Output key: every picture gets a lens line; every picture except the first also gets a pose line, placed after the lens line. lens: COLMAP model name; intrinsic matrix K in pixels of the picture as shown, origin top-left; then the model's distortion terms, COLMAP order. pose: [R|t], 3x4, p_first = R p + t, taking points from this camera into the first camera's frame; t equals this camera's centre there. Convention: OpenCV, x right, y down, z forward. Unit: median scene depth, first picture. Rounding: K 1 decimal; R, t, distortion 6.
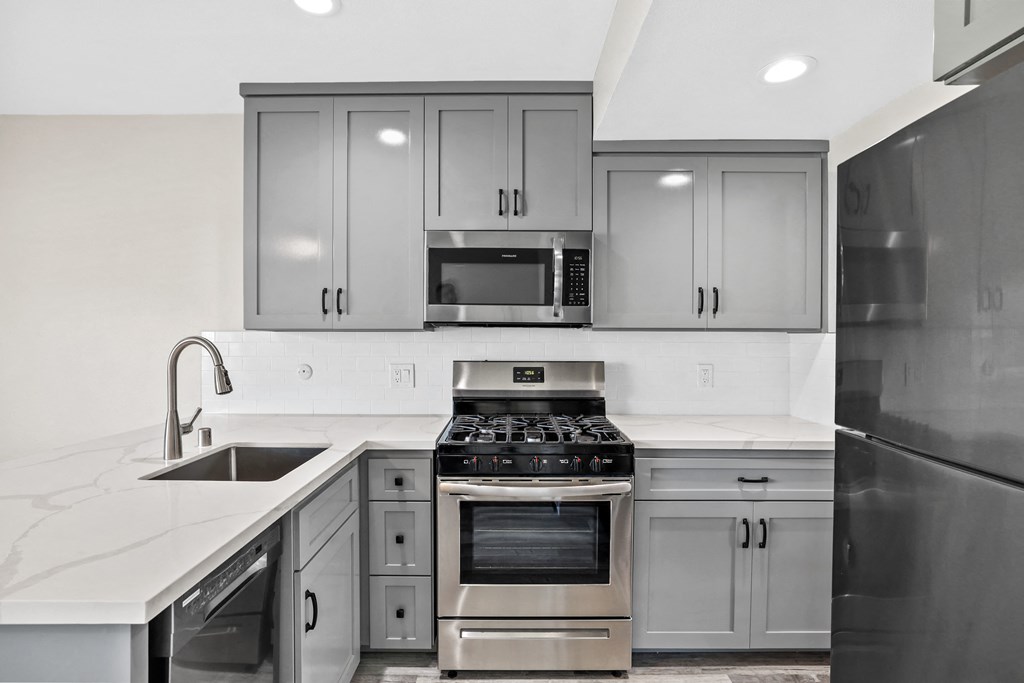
lens RADIAL K [[511.4, 0, 515.1], [0, 511.4, 337.7], [0, 0, 1]] dist [-0.012542, 0.000139]
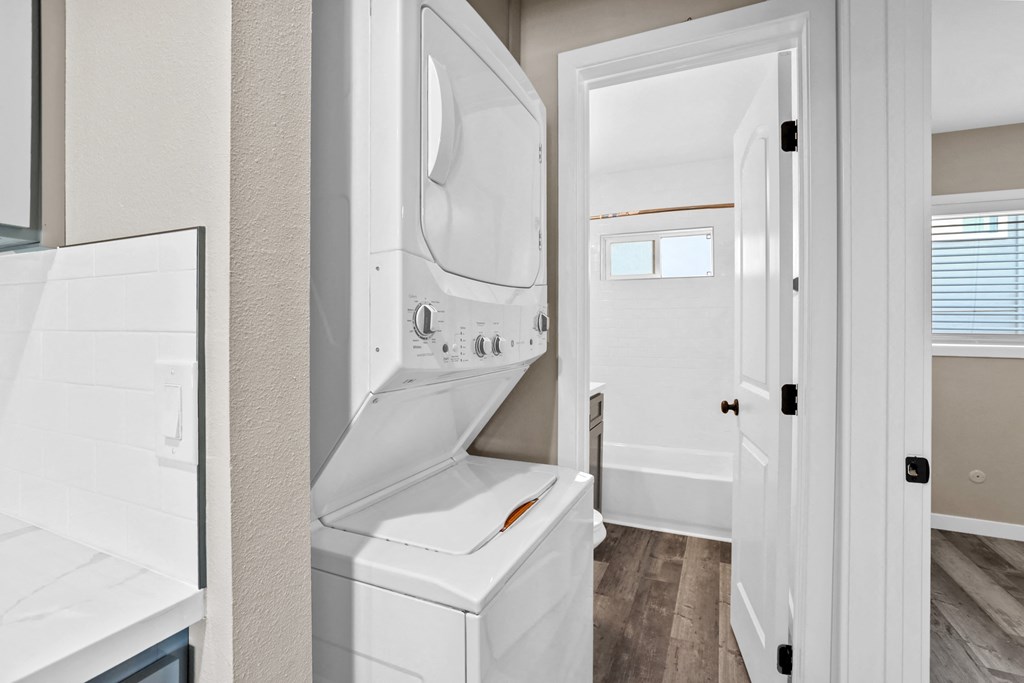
lens RADIAL K [[475.9, 0, 508.9], [0, 475.9, 338.3], [0, 0, 1]] dist [-0.010025, 0.001318]
pose [[0.431260, -0.009907, 0.902173, 0.463515], [0.001925, 0.999948, 0.010061, 0.045321], [-0.902226, -0.002602, 0.431256, 0.616891]]
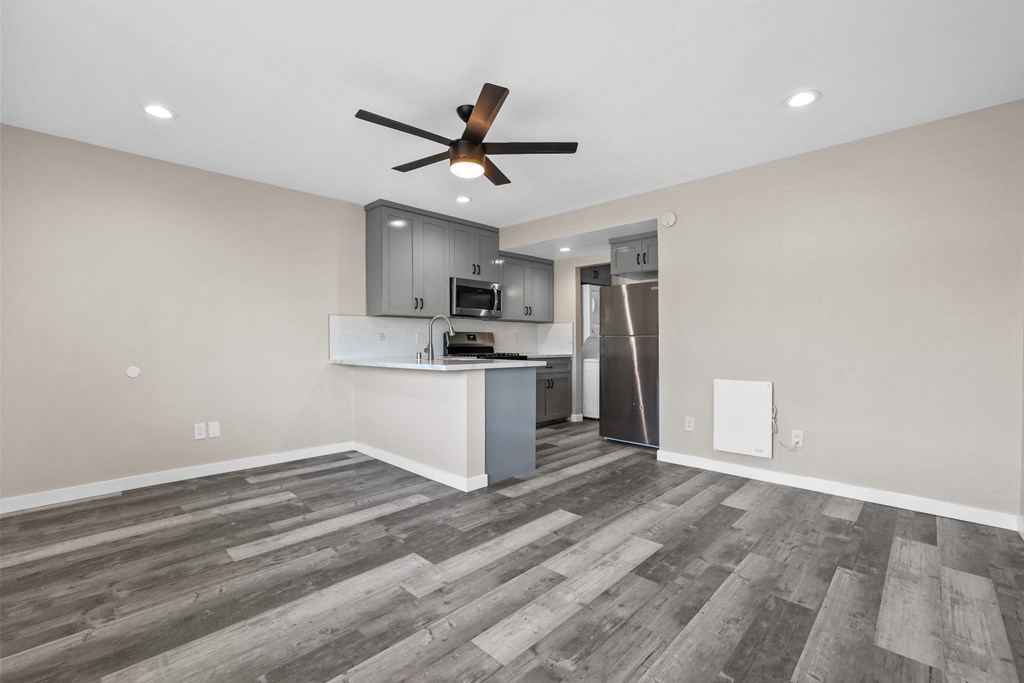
lens RADIAL K [[411.5, 0, 506.1], [0, 411.5, 342.0], [0, 0, 1]] dist [-0.032063, 0.010137]
pose [[0.730944, -0.003797, 0.682427, -1.286816], [0.008615, 0.999956, -0.003663, 0.109057], [-0.682384, 0.008556, 0.730944, -0.609249]]
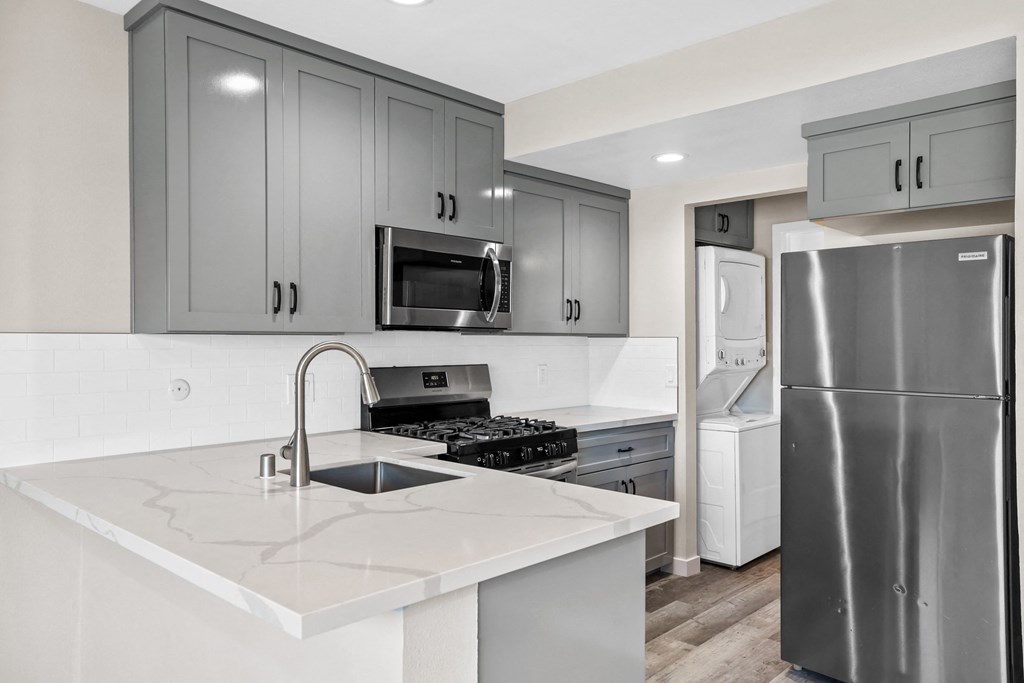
lens RADIAL K [[685.8, 0, 512.0], [0, 685.8, 341.5], [0, 0, 1]] dist [0.001173, 0.001463]
pose [[0.716039, -0.002549, 0.698055, -0.831330], [0.007401, 0.999965, -0.003940, 0.005636], [-0.698021, 0.007987, 0.716033, -0.048465]]
